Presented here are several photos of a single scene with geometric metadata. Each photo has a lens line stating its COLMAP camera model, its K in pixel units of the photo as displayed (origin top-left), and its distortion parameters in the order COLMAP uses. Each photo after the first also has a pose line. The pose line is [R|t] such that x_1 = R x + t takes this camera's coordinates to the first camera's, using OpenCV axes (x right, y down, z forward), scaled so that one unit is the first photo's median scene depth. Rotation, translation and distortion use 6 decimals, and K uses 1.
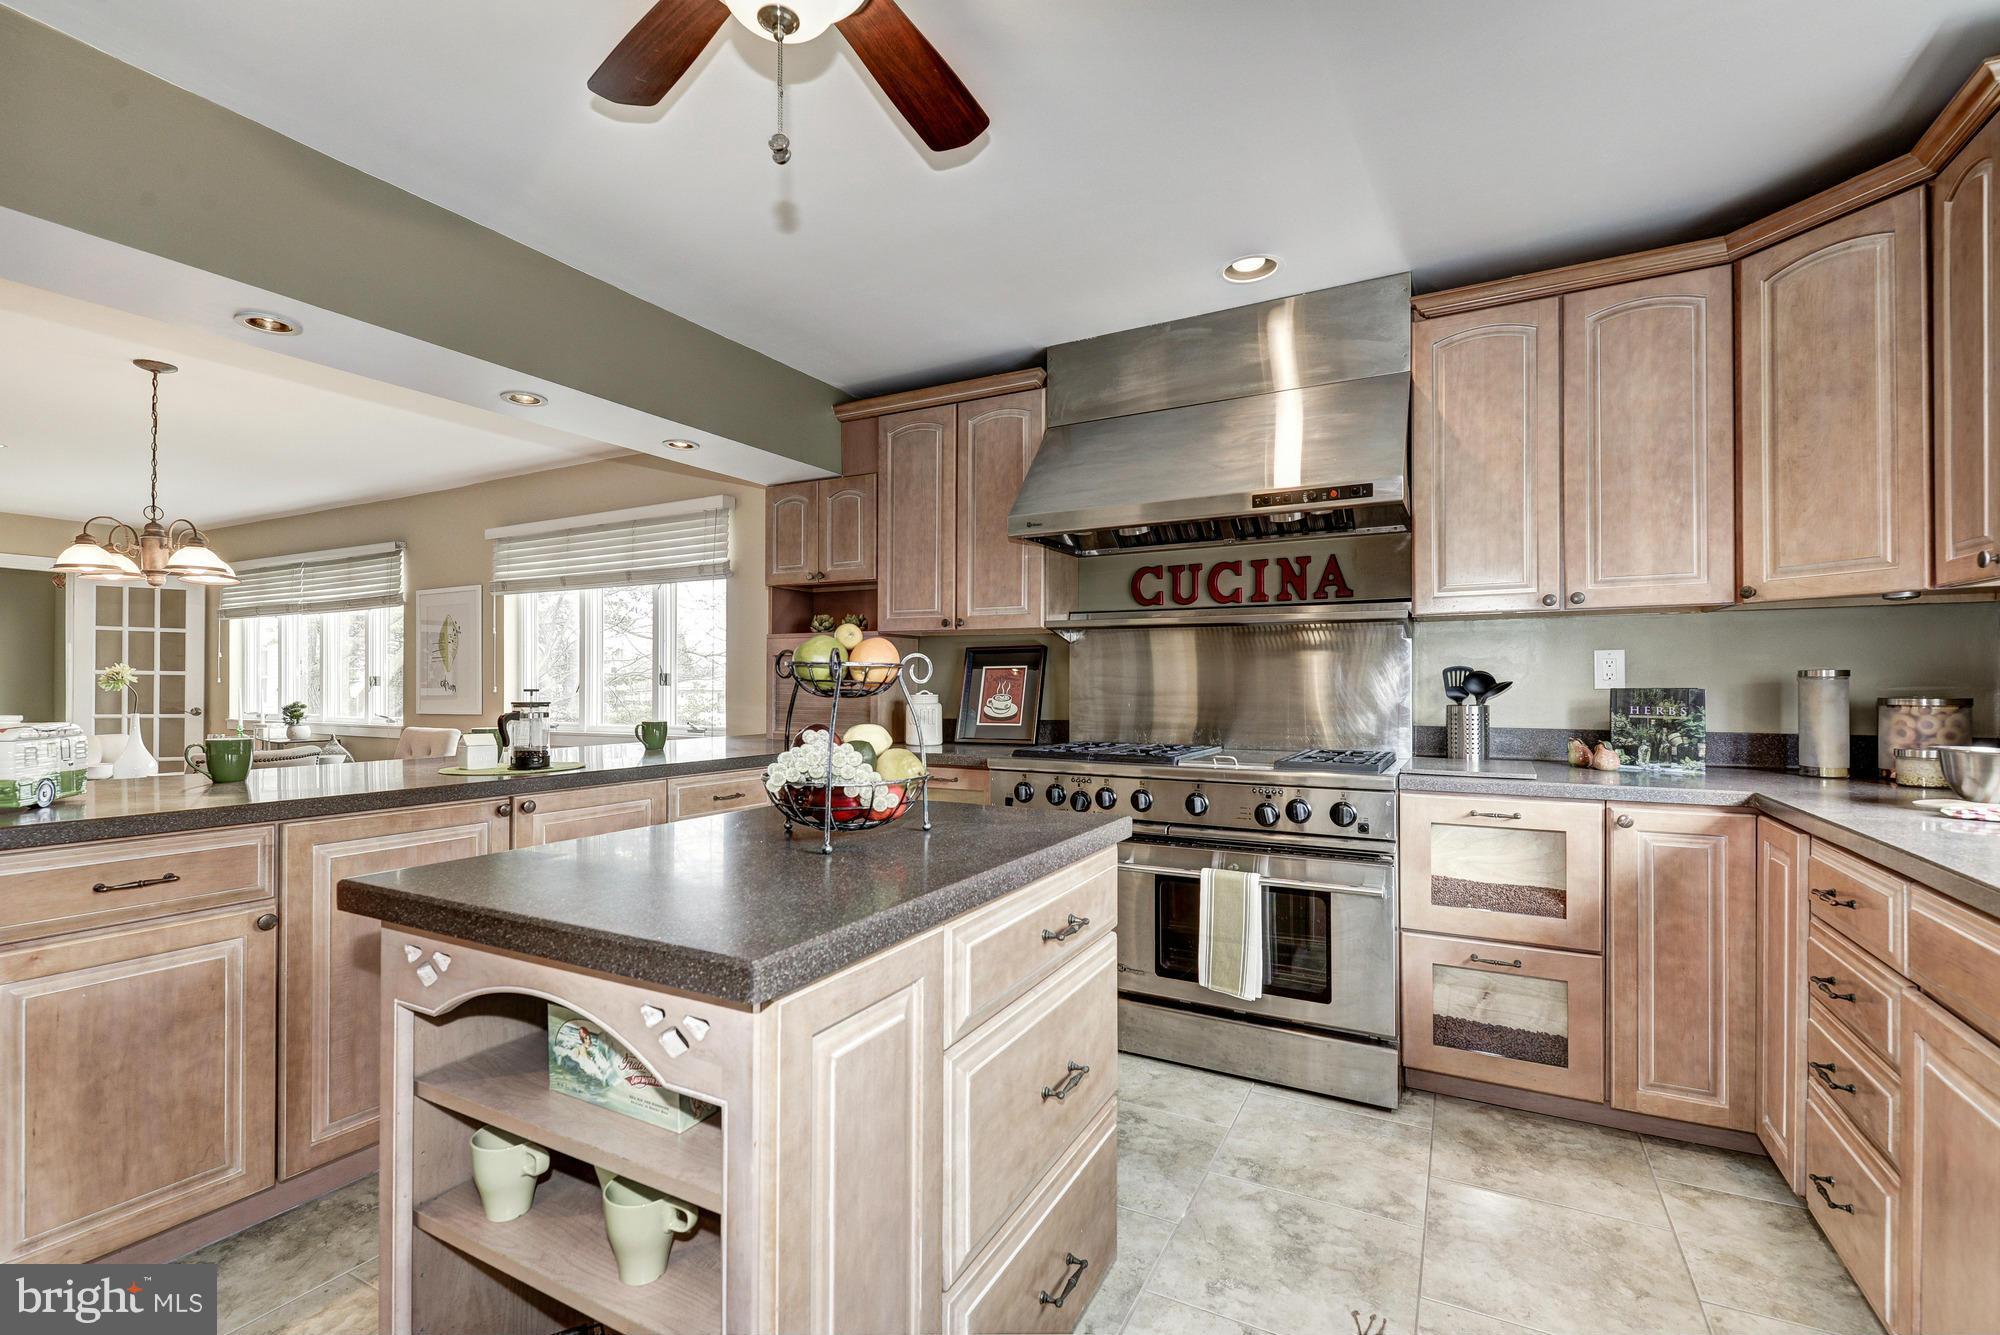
lens RADIAL K [[869.5, 0, 985.1], [0, 869.5, 679.6], [0, 0, 1]] dist [0.017123, -0.000459]
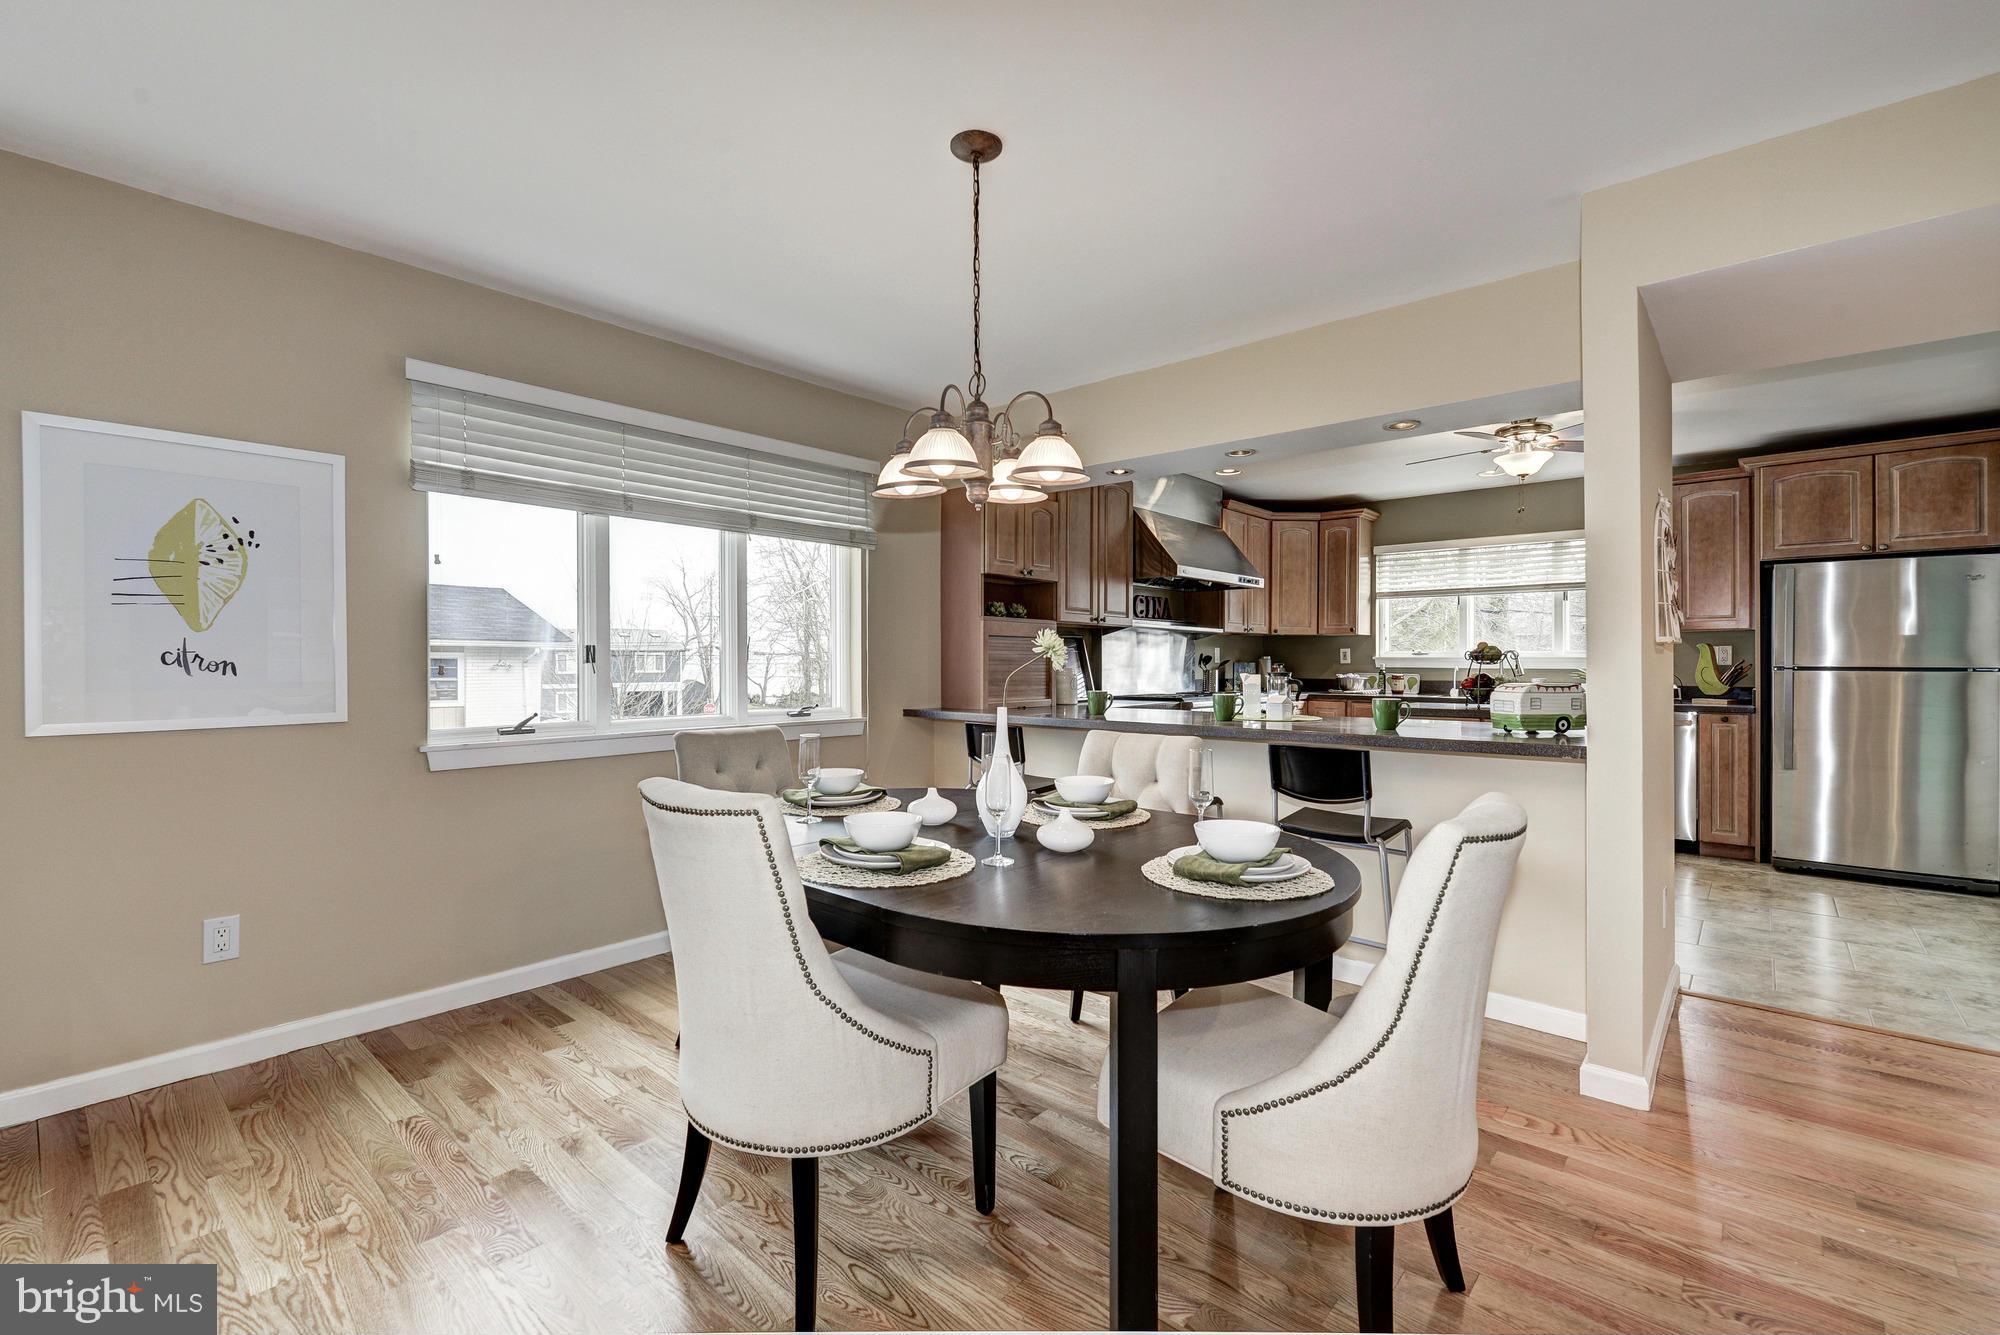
lens RADIAL K [[868.9, 0, 997.9], [0, 868.9, 667.8], [0, 0, 1]] dist [0.014918, -0.006005]
pose [[0.223046, -0.006499, 0.974786, -1.613263], [-0.004779, 0.999958, 0.007760, 0.006580], [-0.974796, -0.006390, 0.223006, 0.889982]]
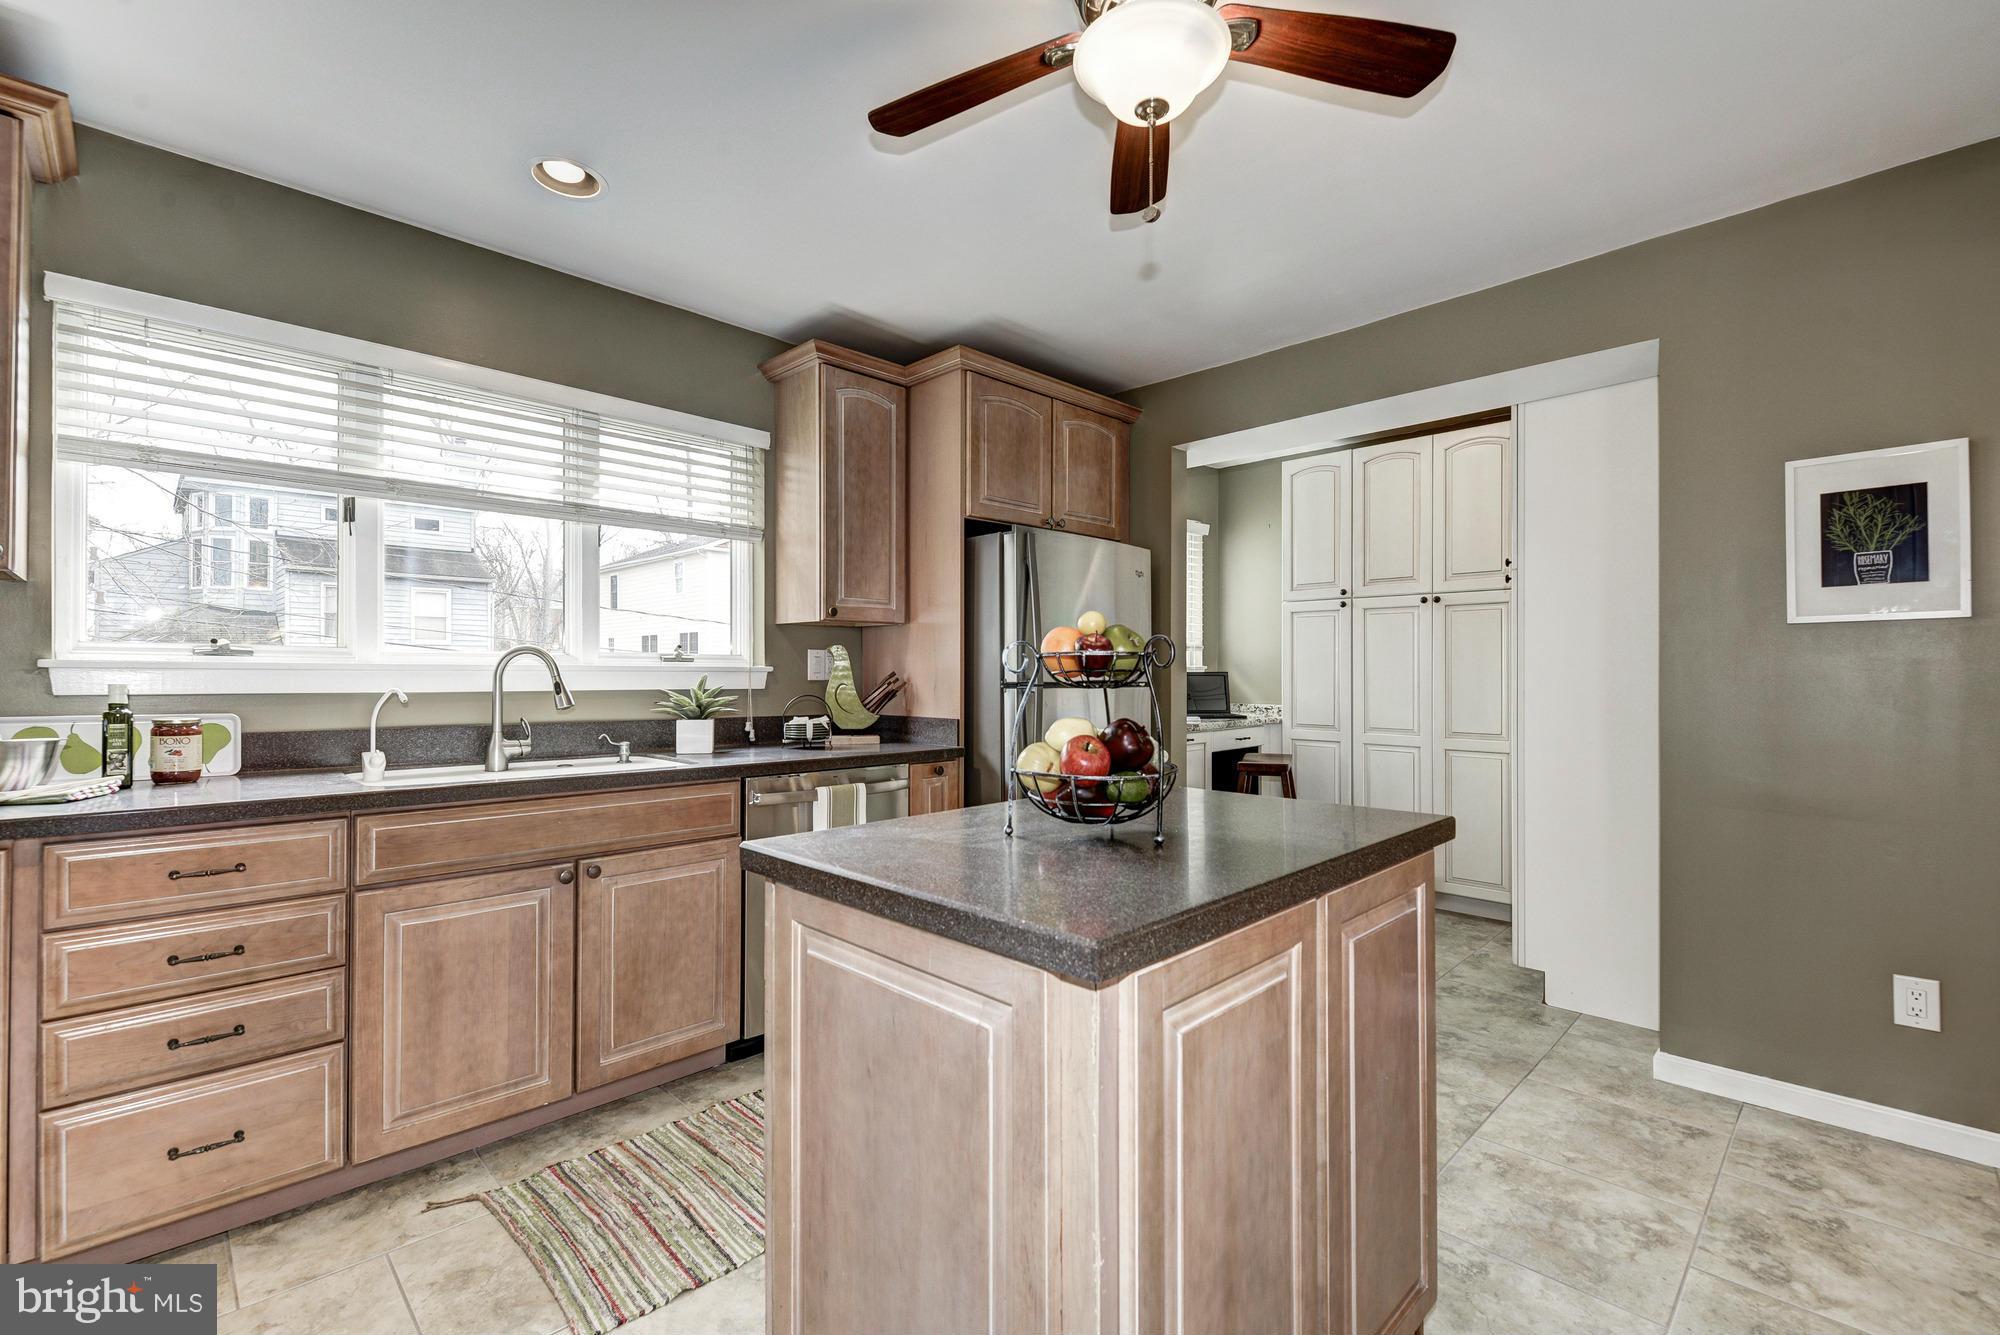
lens RADIAL K [[868.9, 0, 997.9], [0, 868.9, 667.8], [0, 0, 1]] dist [0.014918, -0.006005]
pose [[-0.953332, 0.000909, 0.301922, -0.145045], [-0.001564, 0.999967, -0.007947, 0.001364], [-0.301920, -0.008048, -0.953299, 0.848481]]
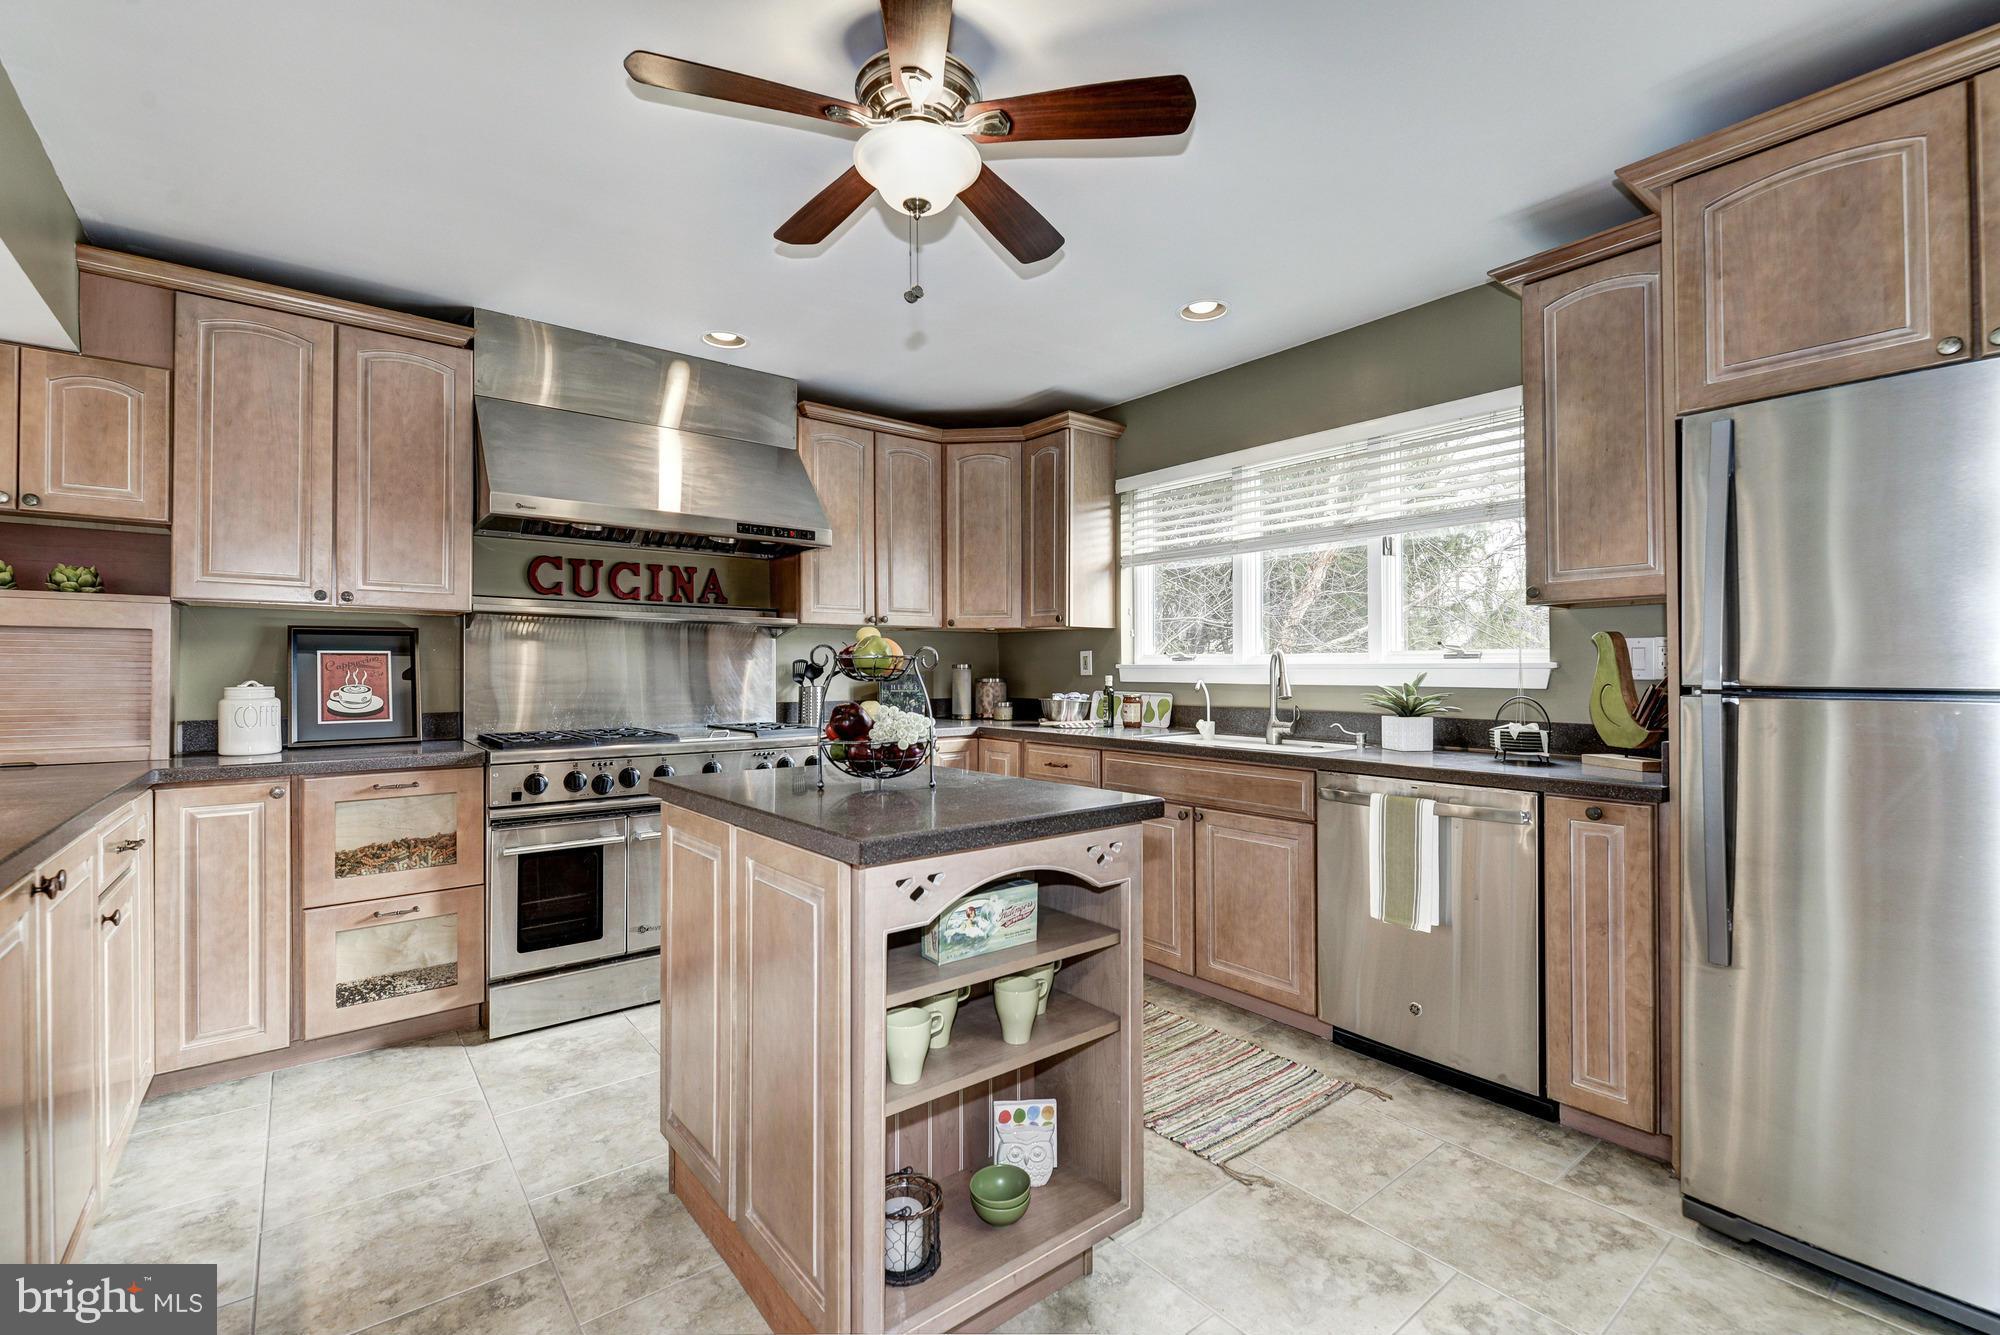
lens RADIAL K [[868.9, 0, 997.9], [0, 868.9, 667.8], [0, 0, 1]] dist [0.014918, -0.006005]
pose [[0.393104, 0.004386, 0.919484, -0.565591], [-0.002808, 0.999990, -0.003569, 0.002311], [-0.919490, -0.001179, 0.393112, 0.125728]]
